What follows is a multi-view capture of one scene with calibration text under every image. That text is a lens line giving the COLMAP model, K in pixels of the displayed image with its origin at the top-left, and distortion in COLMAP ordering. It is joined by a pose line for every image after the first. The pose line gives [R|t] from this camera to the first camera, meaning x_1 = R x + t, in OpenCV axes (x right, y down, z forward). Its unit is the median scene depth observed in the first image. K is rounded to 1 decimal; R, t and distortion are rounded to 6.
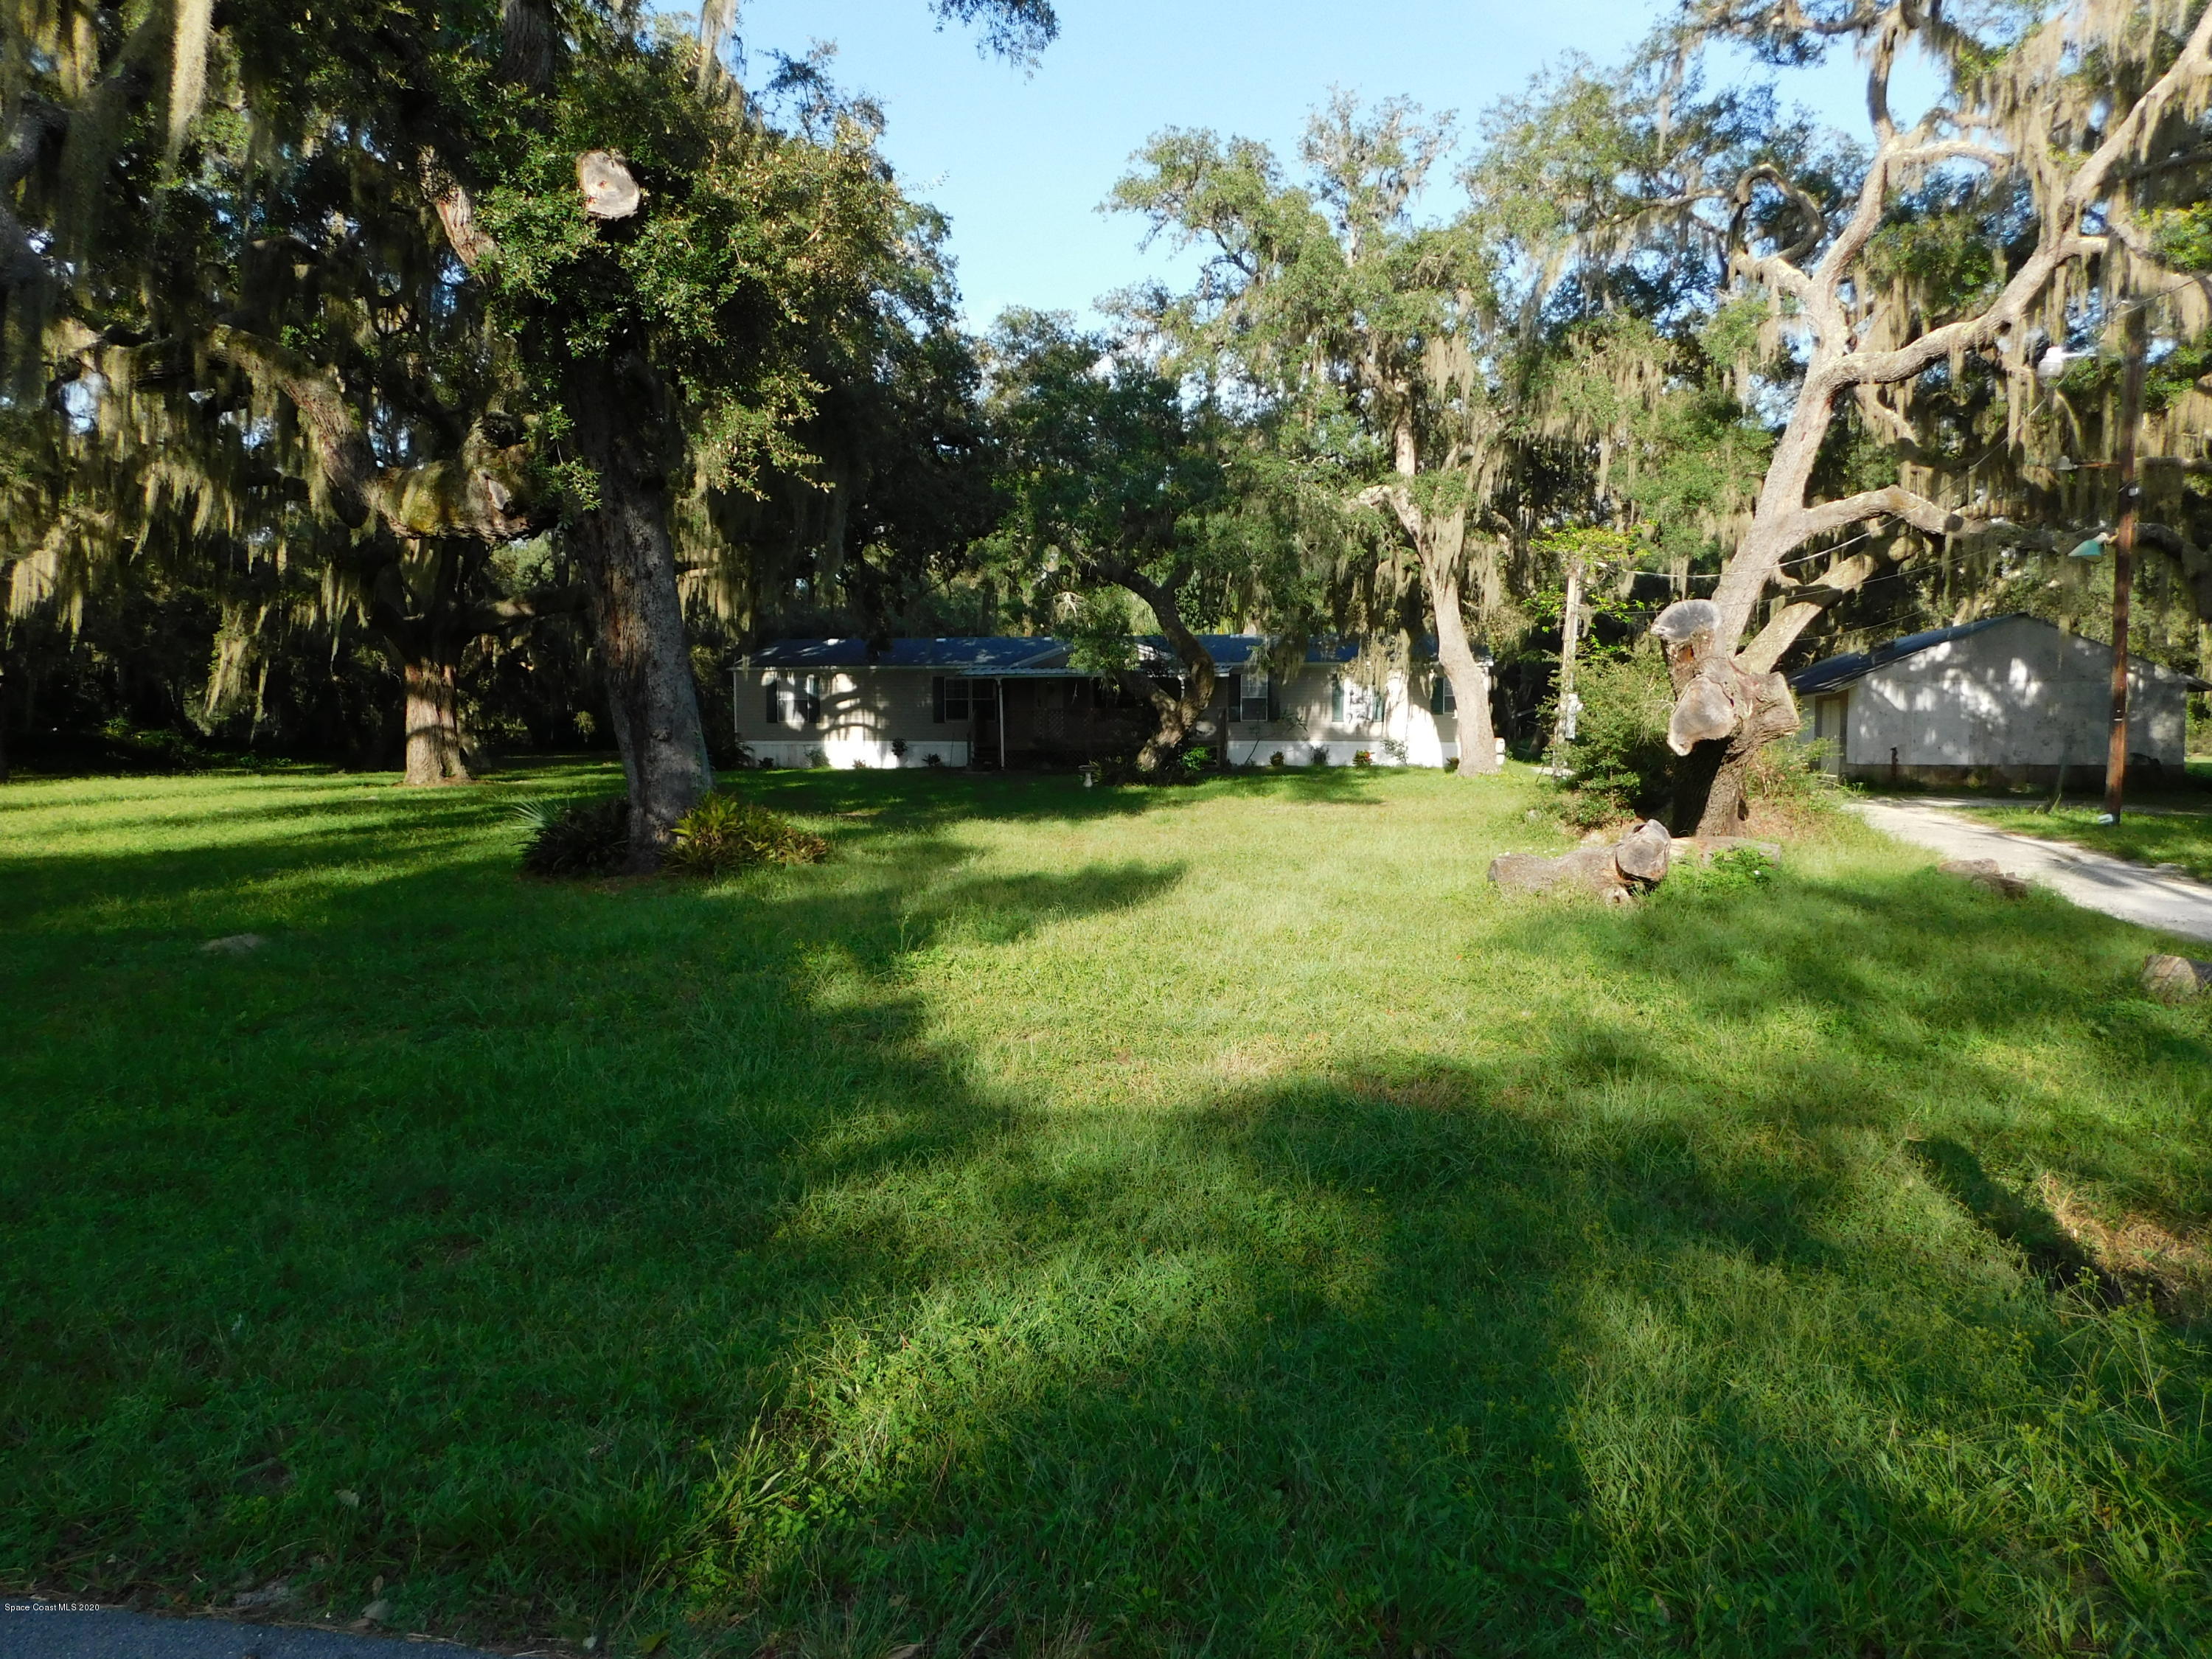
lens RADIAL K [[1549.3, 0, 1115.6], [0, 1549.3, 815.5], [0, 0, 1]] dist [-0.053652, 0.035990]
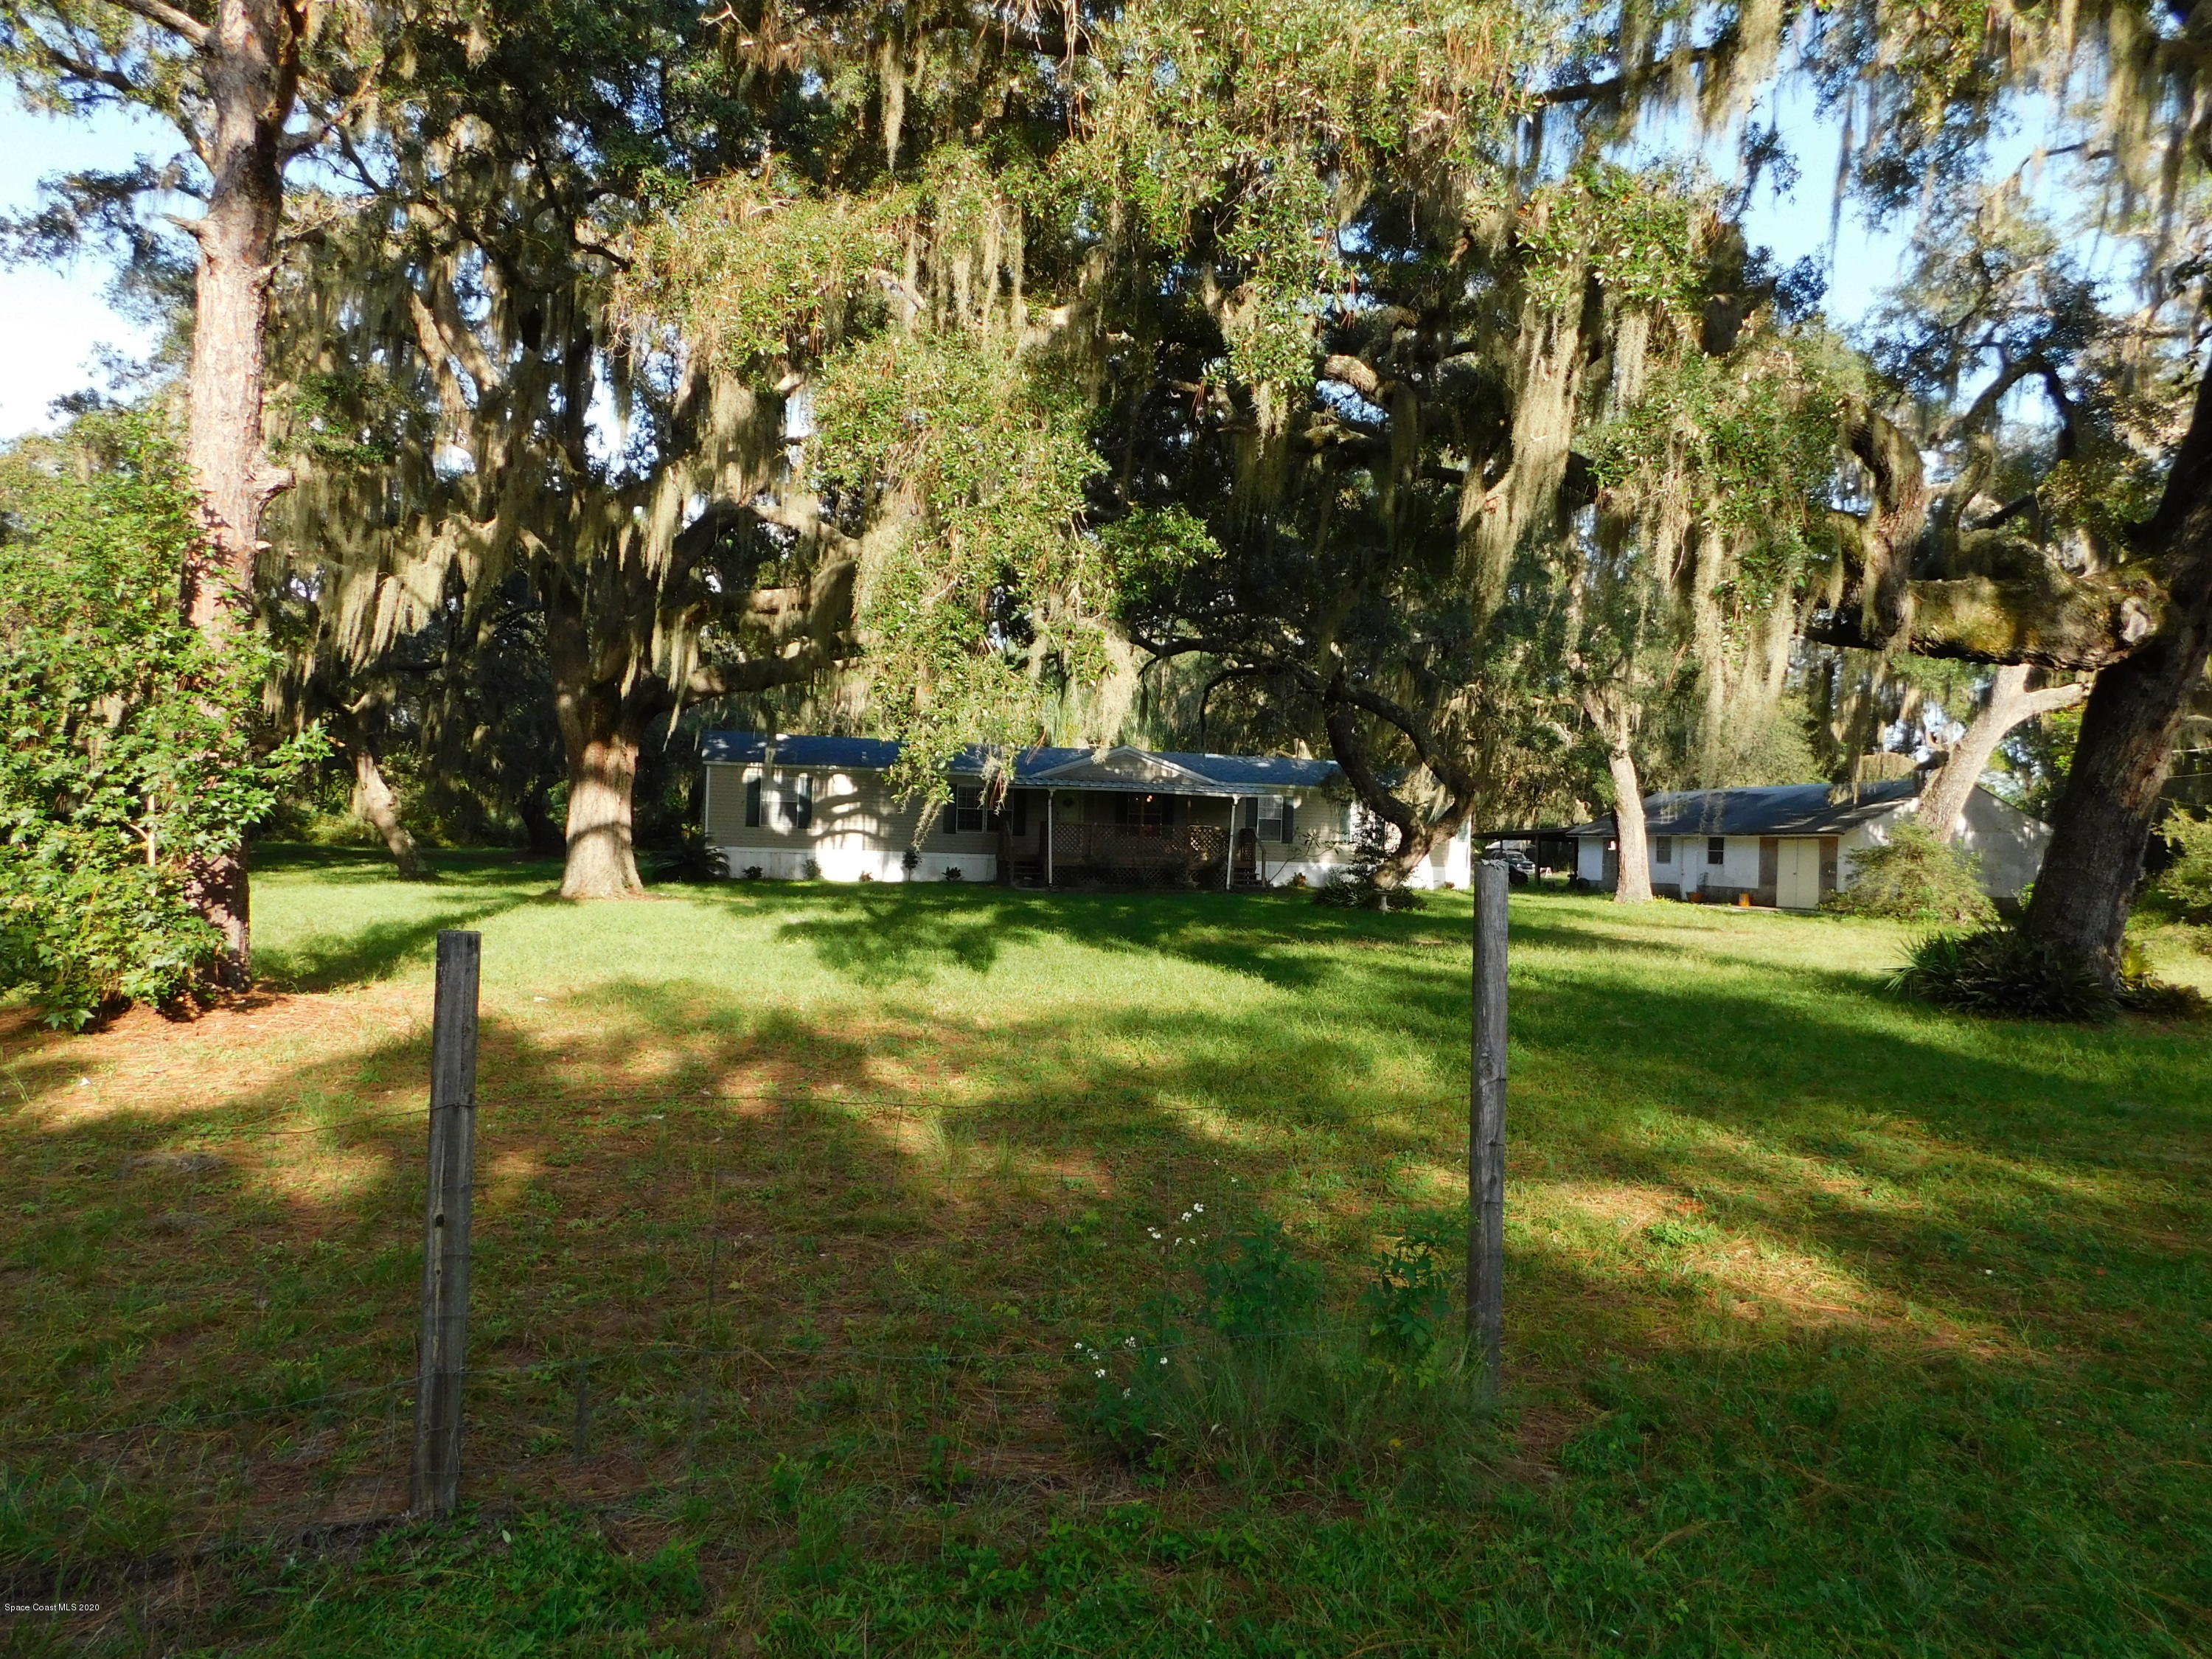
lens RADIAL K [[1549.3, 0, 1120.8], [0, 1549.3, 838.0], [0, 0, 1]] dist [-0.053652, 0.035990]
pose [[0.898936, 0.028851, 0.437129, -0.421688], [-0.005010, 0.998441, -0.055597, -0.006133], [-0.438051, 0.047788, 0.897679, 0.131871]]
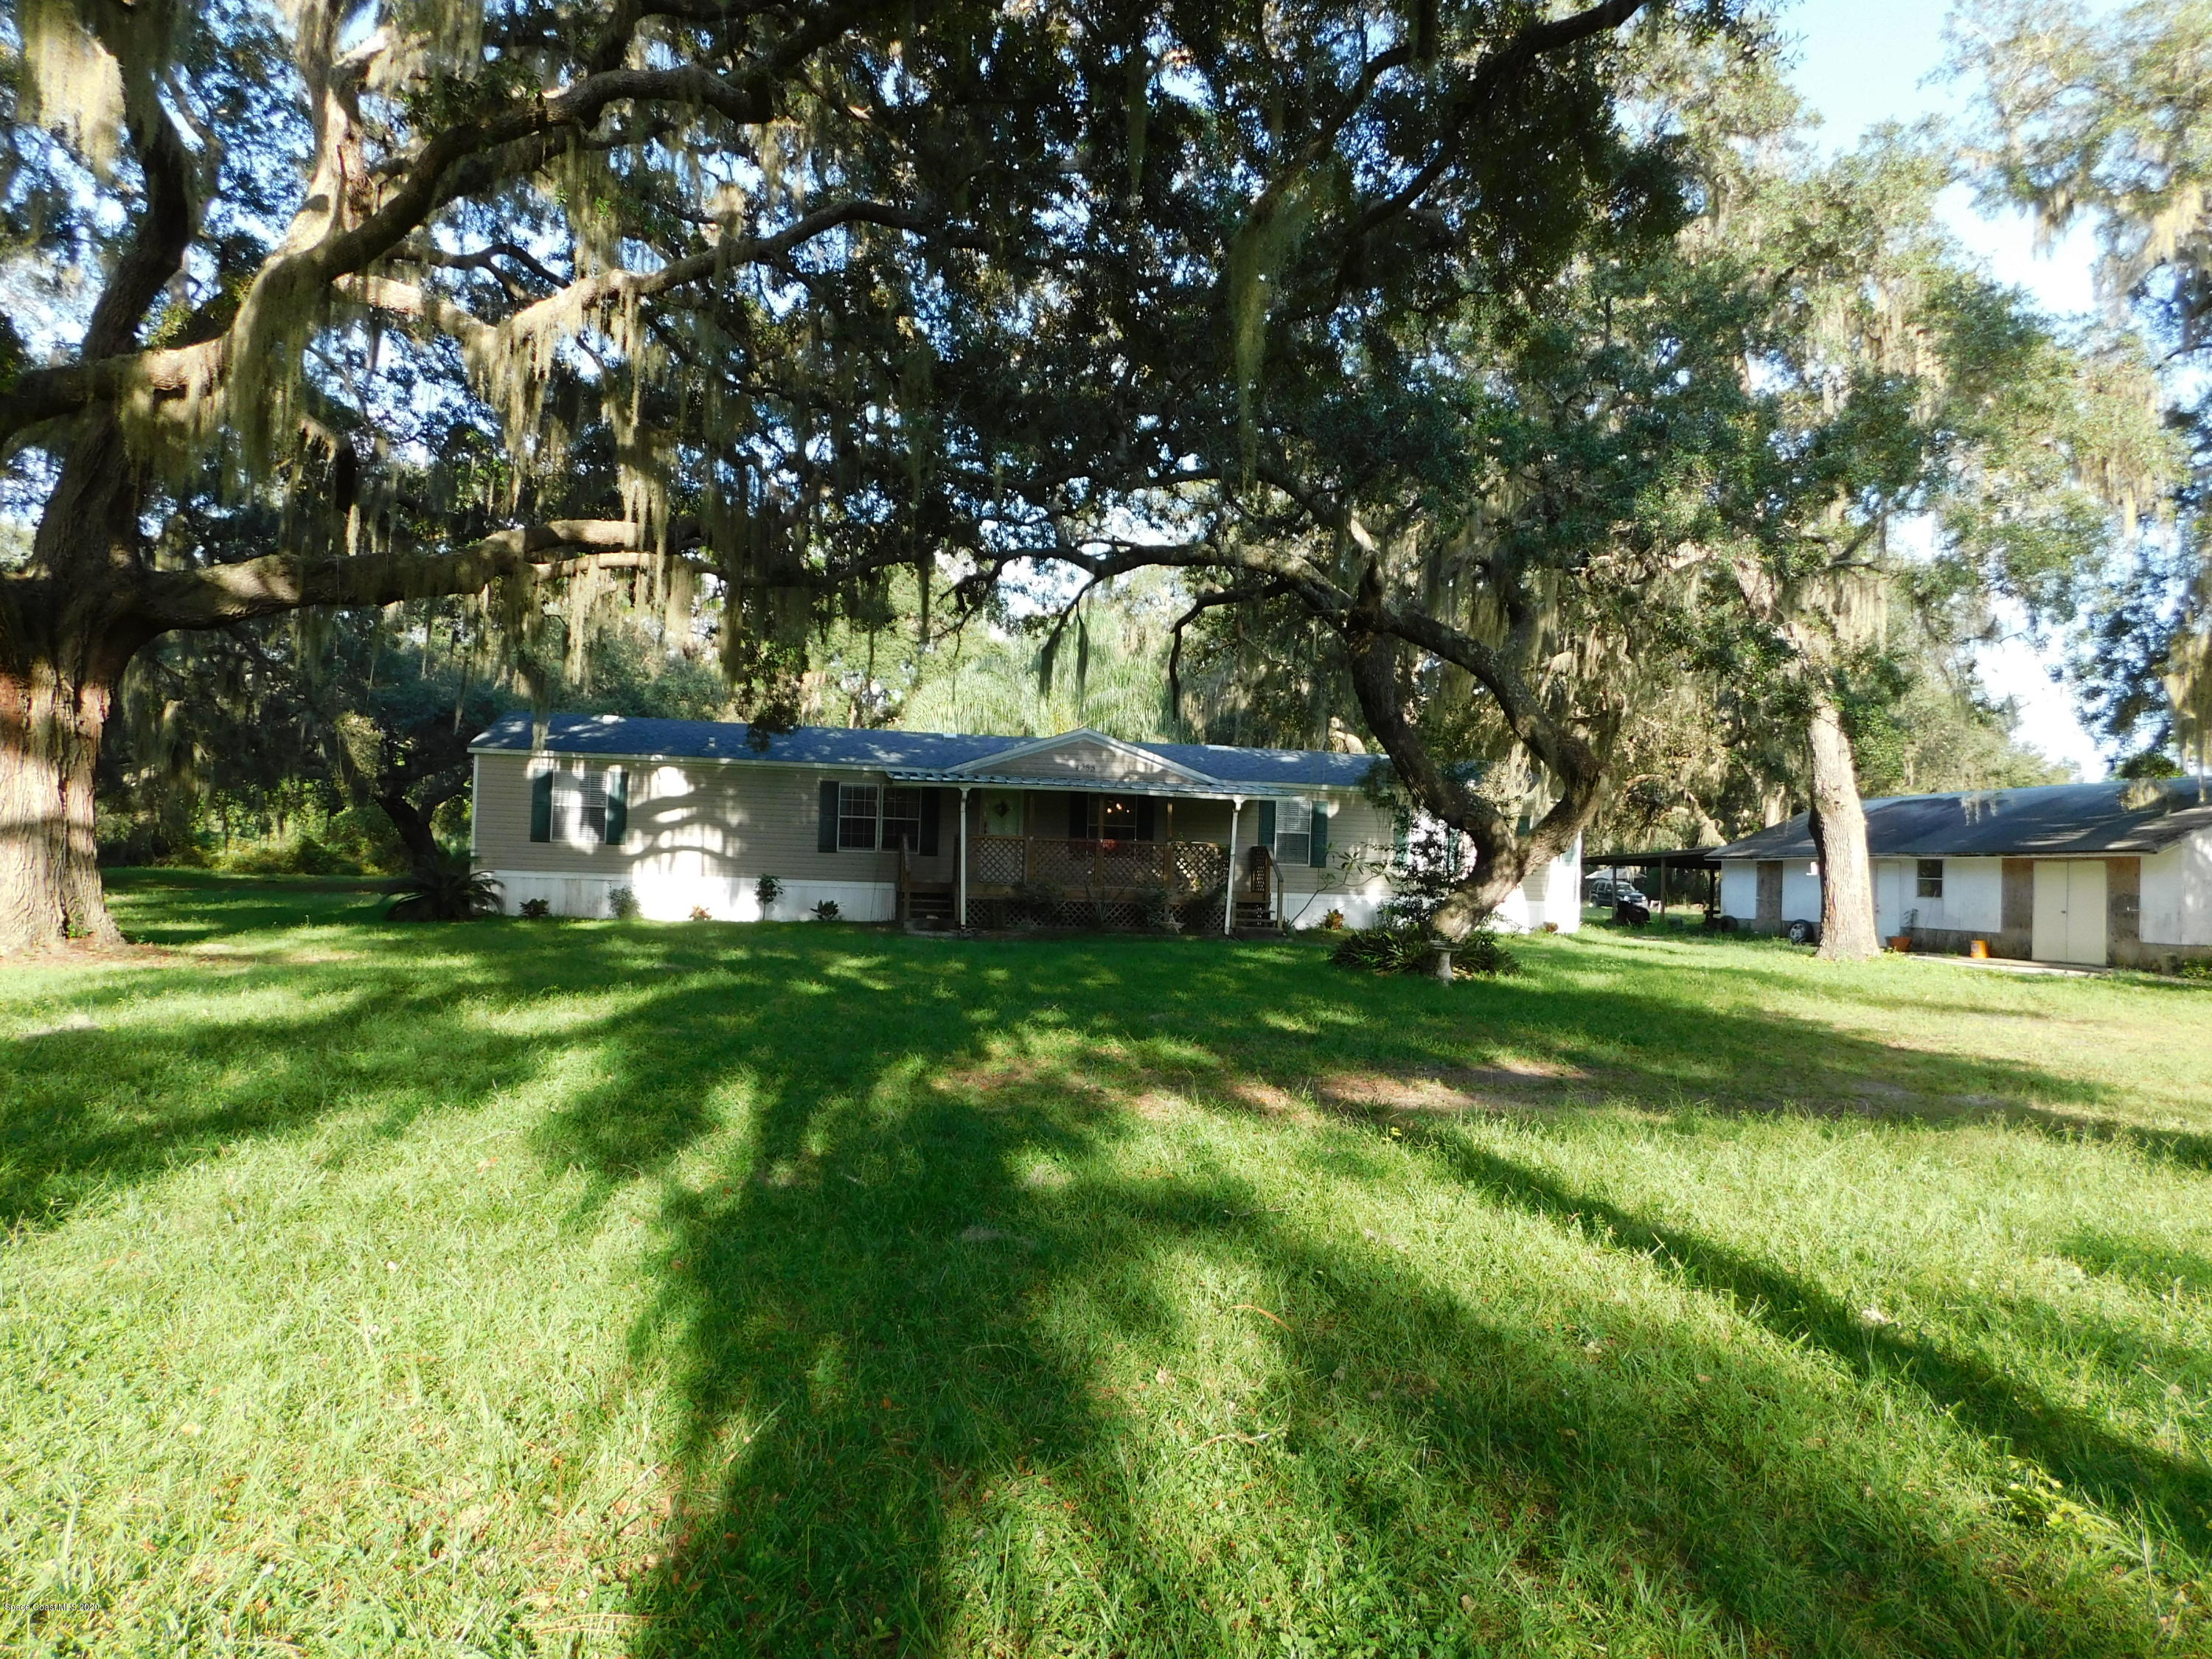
lens RADIAL K [[1549.3, 0, 1114.0], [0, 1549.3, 831.9], [0, 0, 1]] dist [-0.053652, 0.035990]
pose [[0.923394, 0.038950, 0.381872, -0.248799], [-0.009373, 0.996830, -0.079010, -0.017884], [-0.383739, 0.069378, 0.920832, 0.361175]]
